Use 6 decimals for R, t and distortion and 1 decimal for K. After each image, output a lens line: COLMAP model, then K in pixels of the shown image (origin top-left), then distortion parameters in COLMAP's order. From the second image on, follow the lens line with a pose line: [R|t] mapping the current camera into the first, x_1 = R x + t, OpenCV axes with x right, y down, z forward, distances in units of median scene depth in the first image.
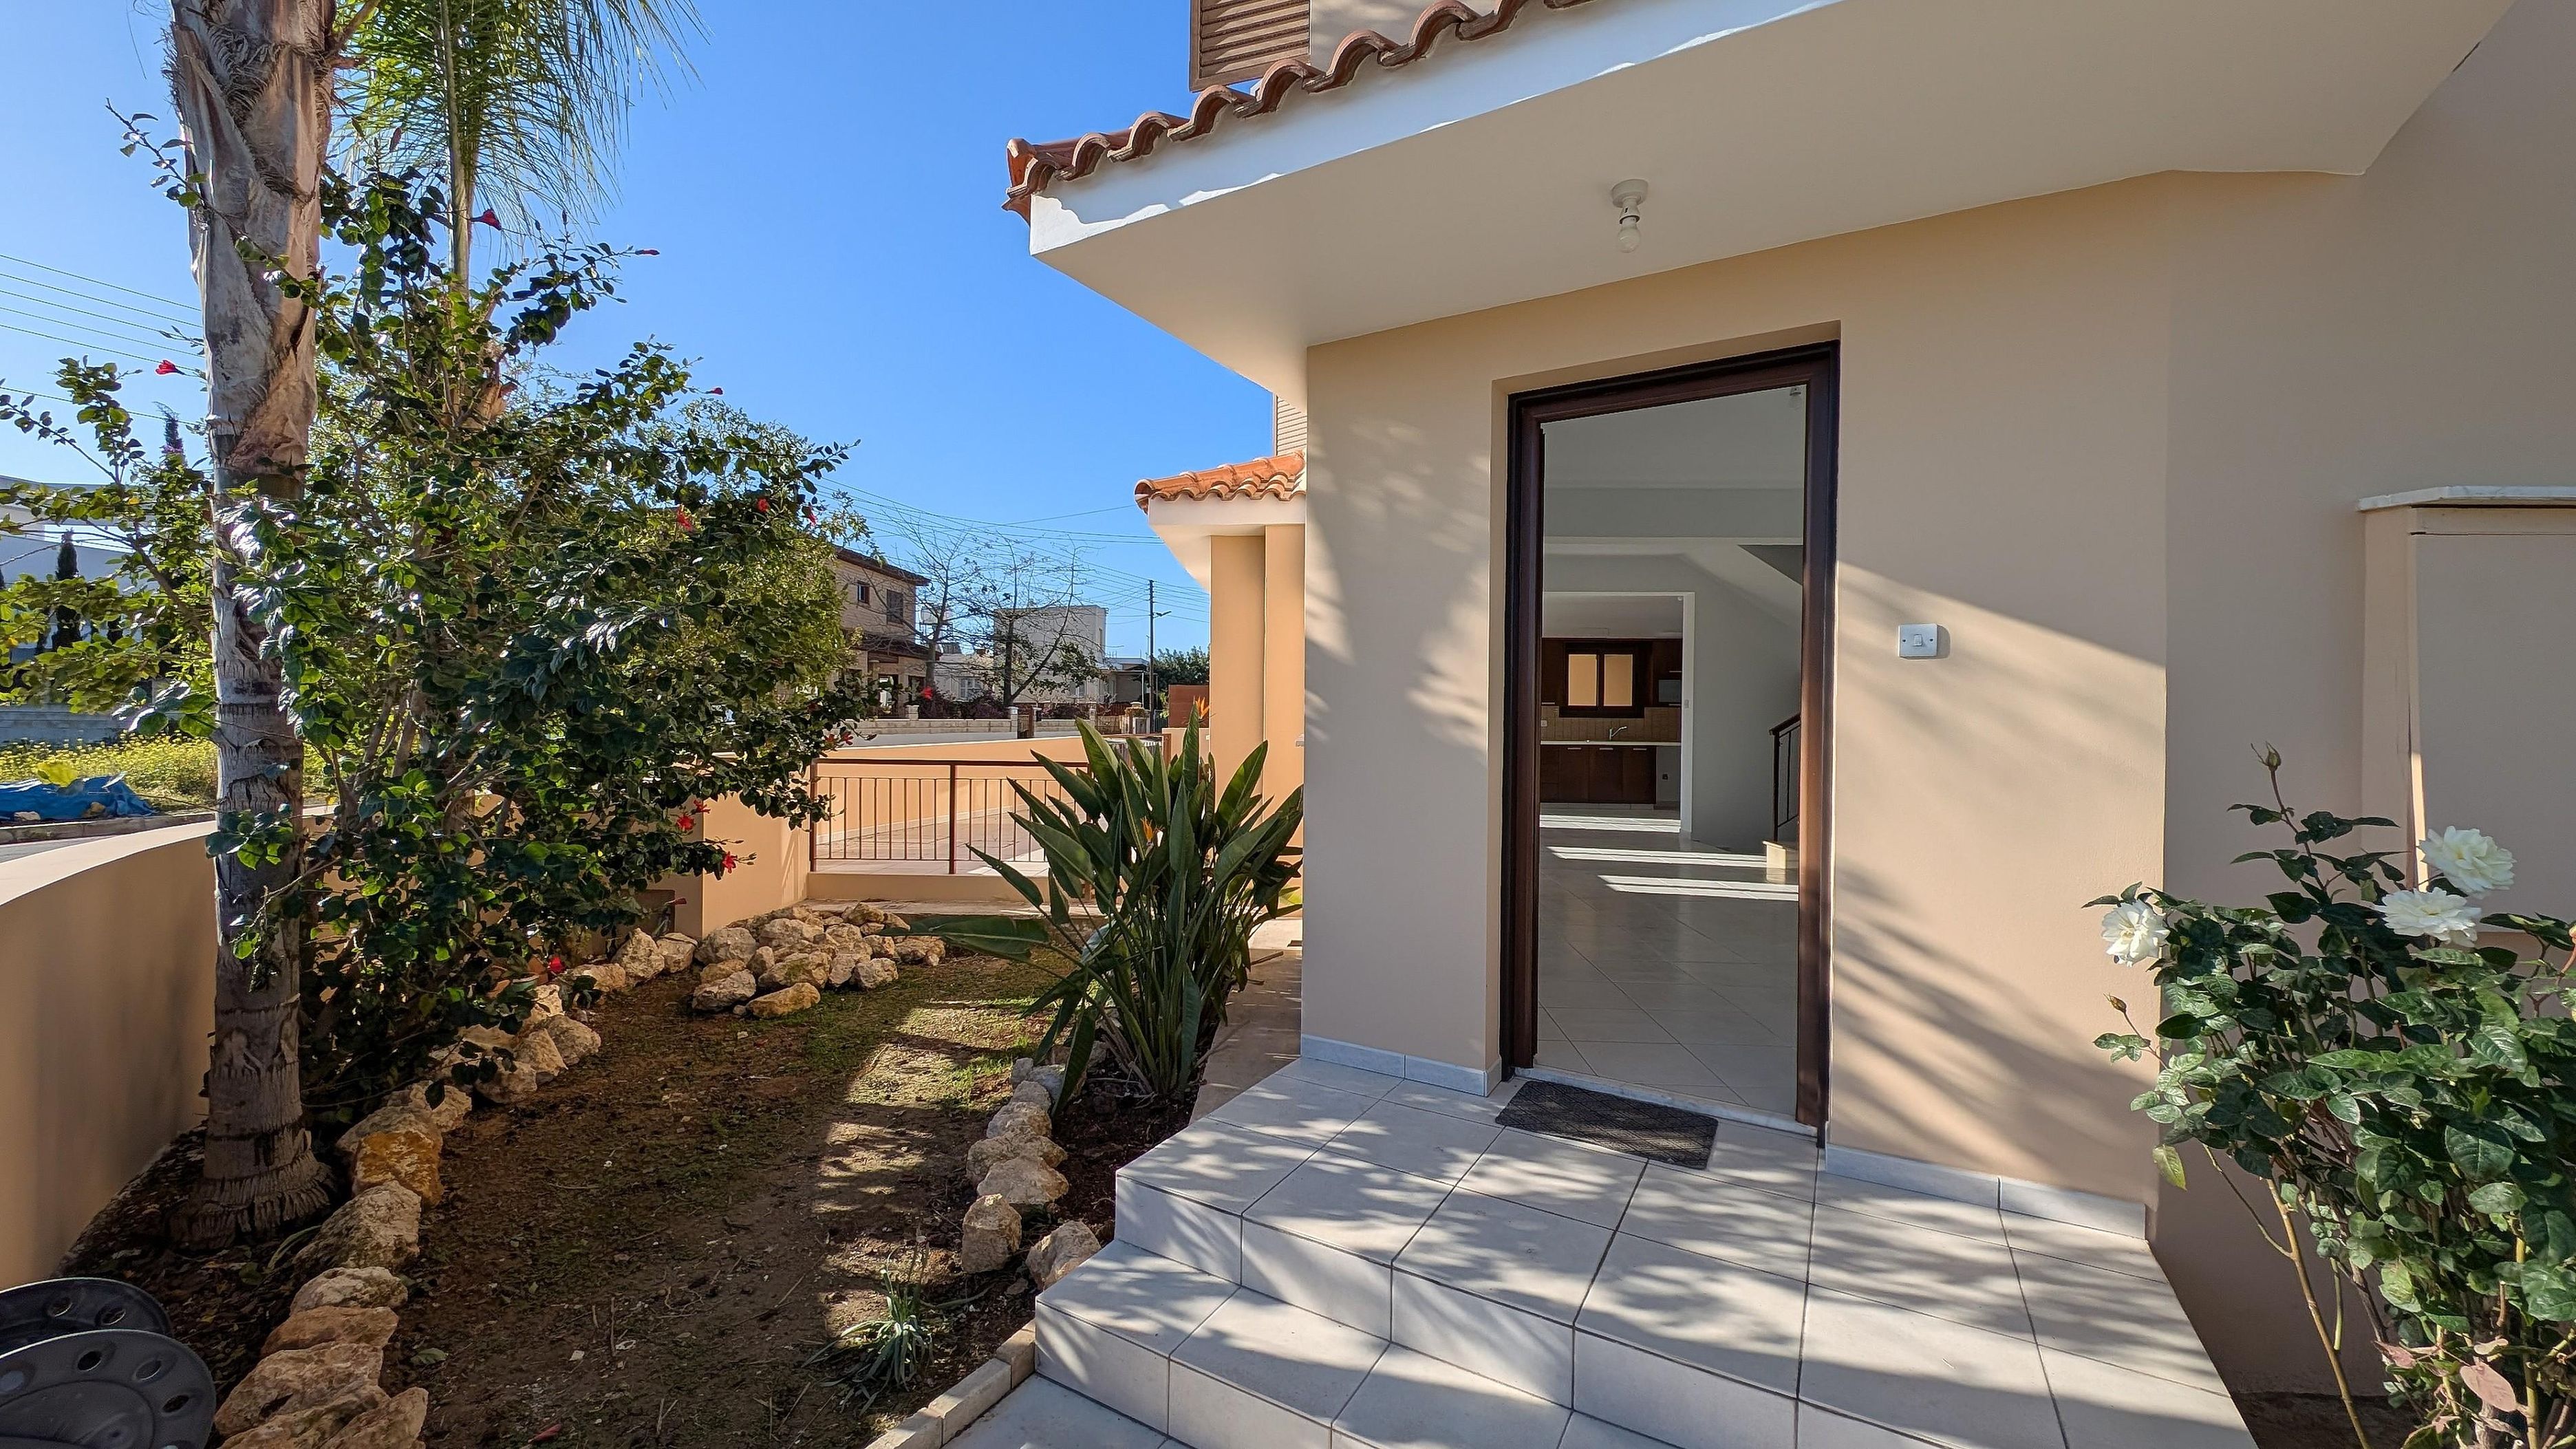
lens RADIAL K [[968.4, 0, 1288.0], [0, 968.4, 724.5], [0, 0, 1]] dist [-0.001327, -0.000174]
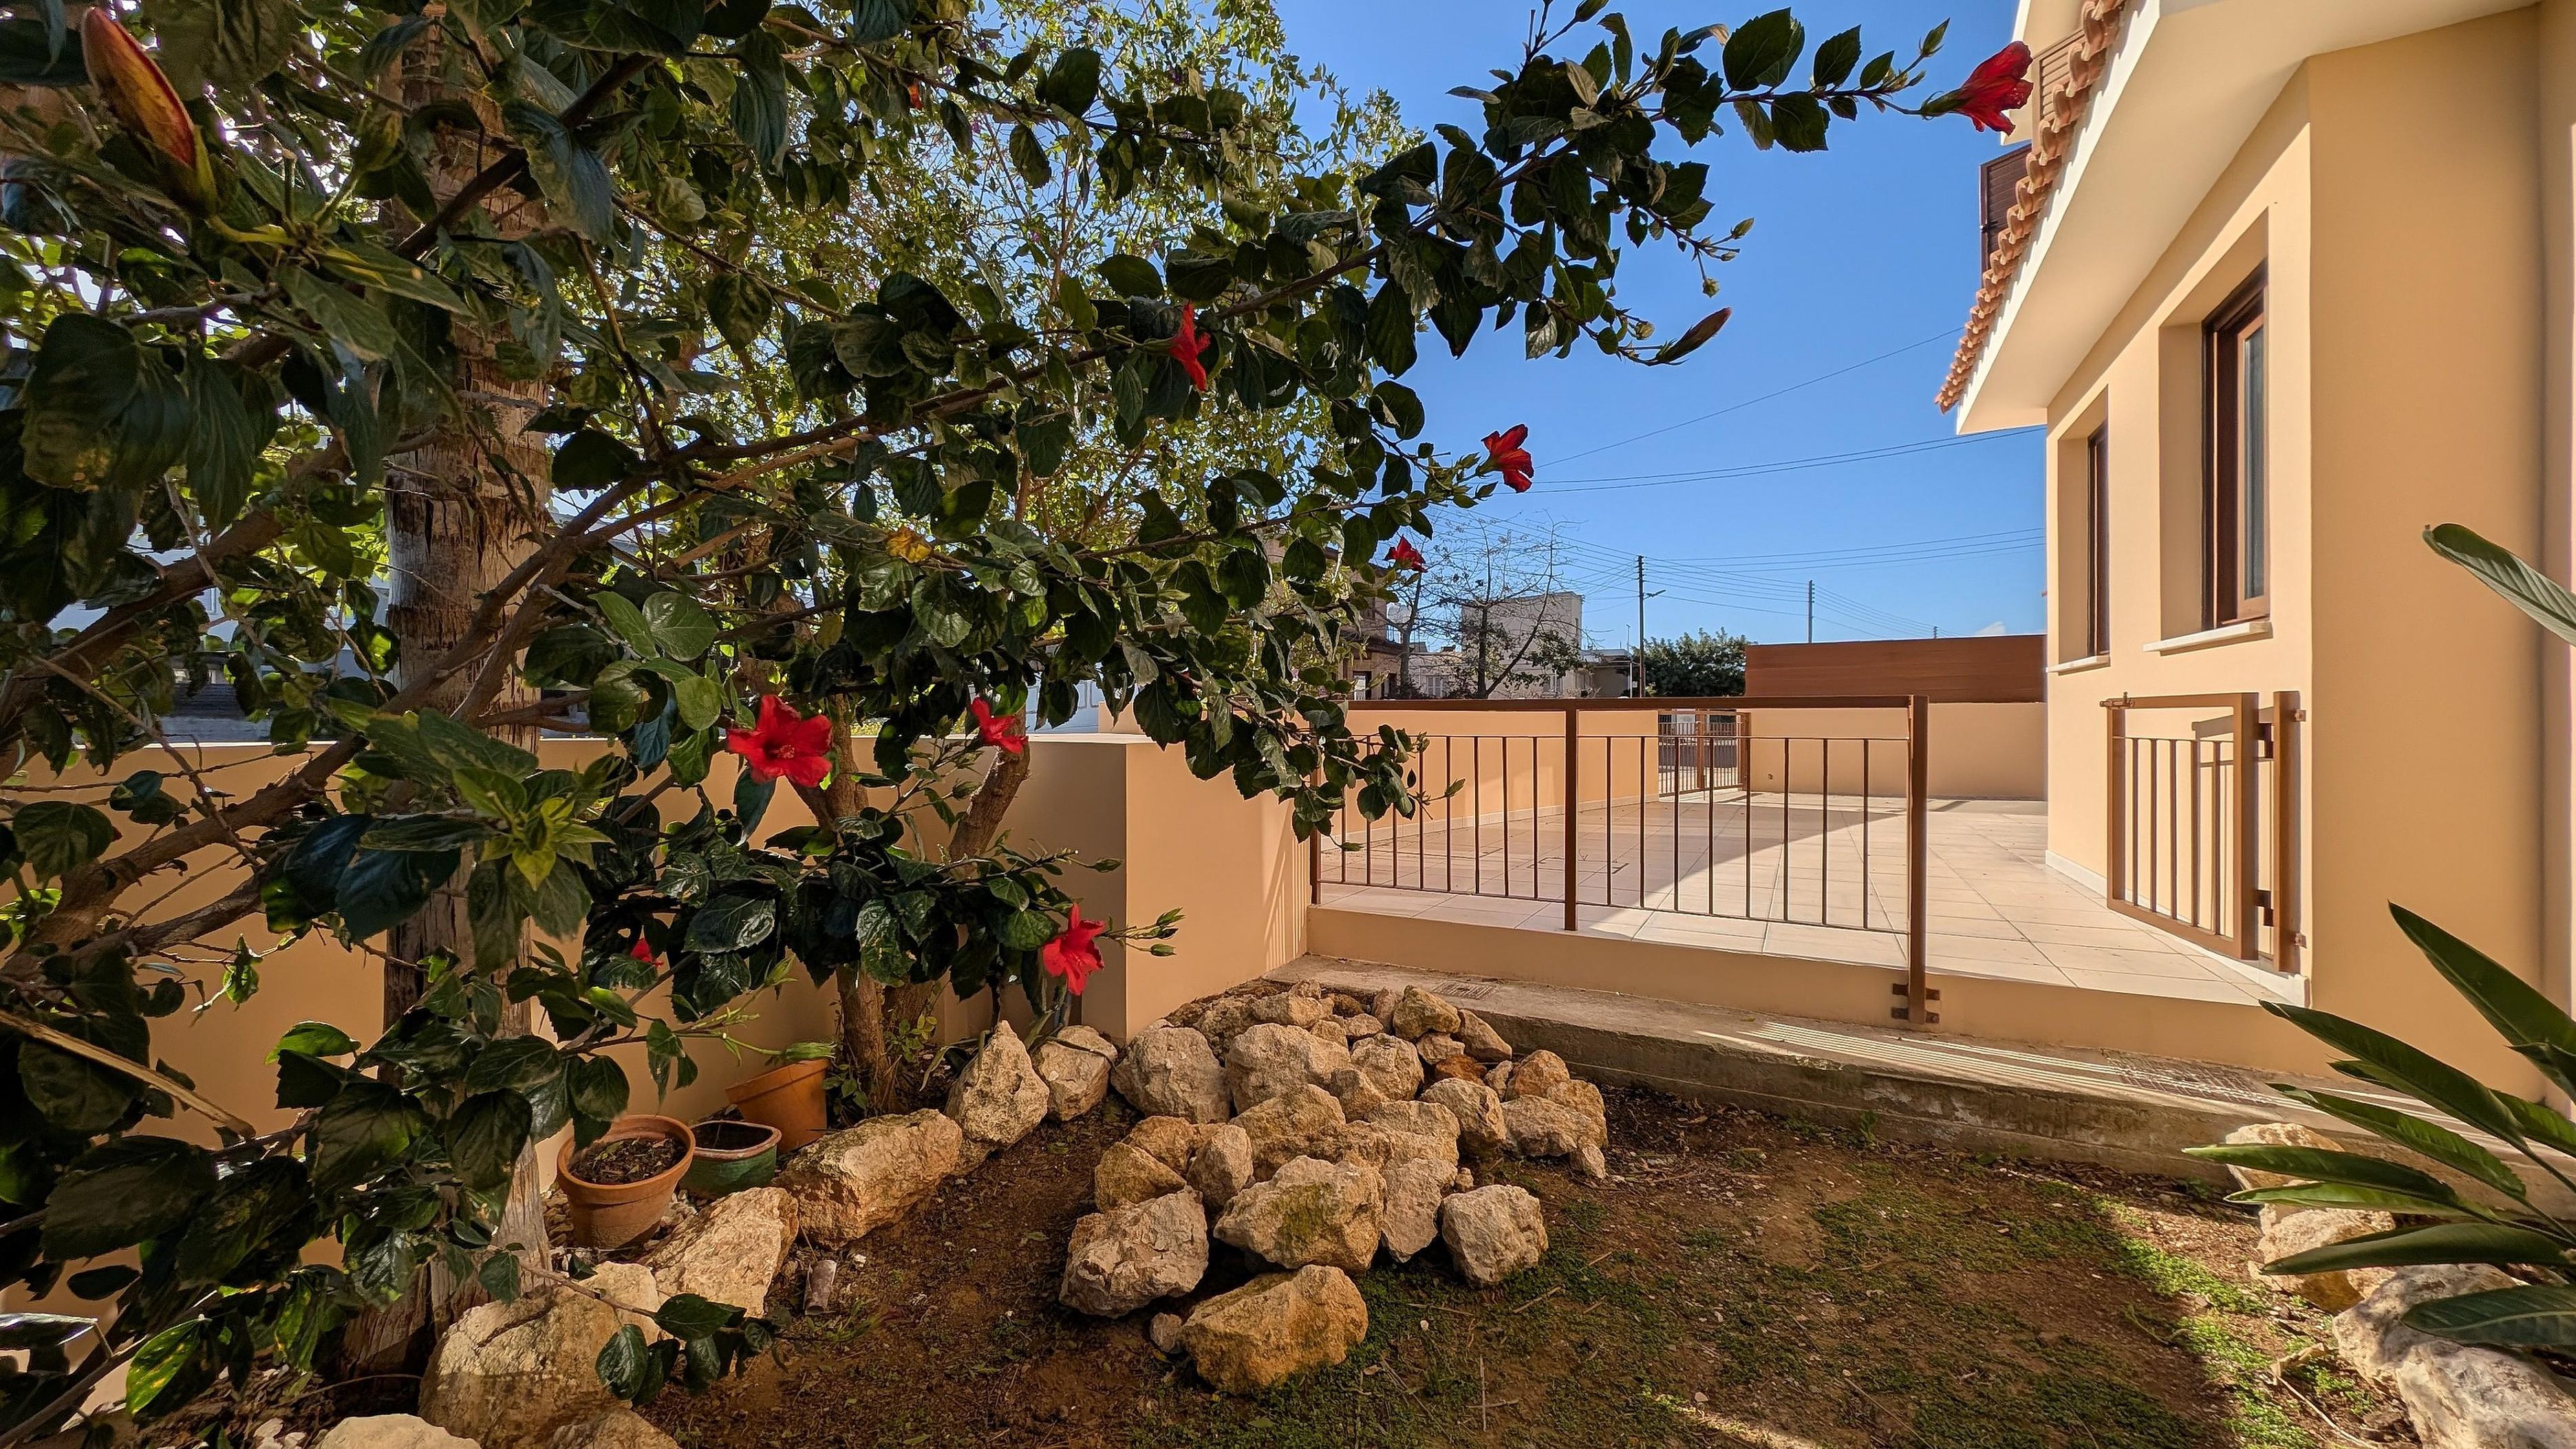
lens RADIAL K [[968.4, 0, 1288.0], [0, 968.4, 724.5], [0, 0, 1]] dist [-0.001327, -0.000174]
pose [[0.896847, -0.011476, -0.442193, -0.290281], [0.007956, 0.999920, -0.009813, 0.059691], [0.442270, 0.005283, 0.896866, 0.554877]]
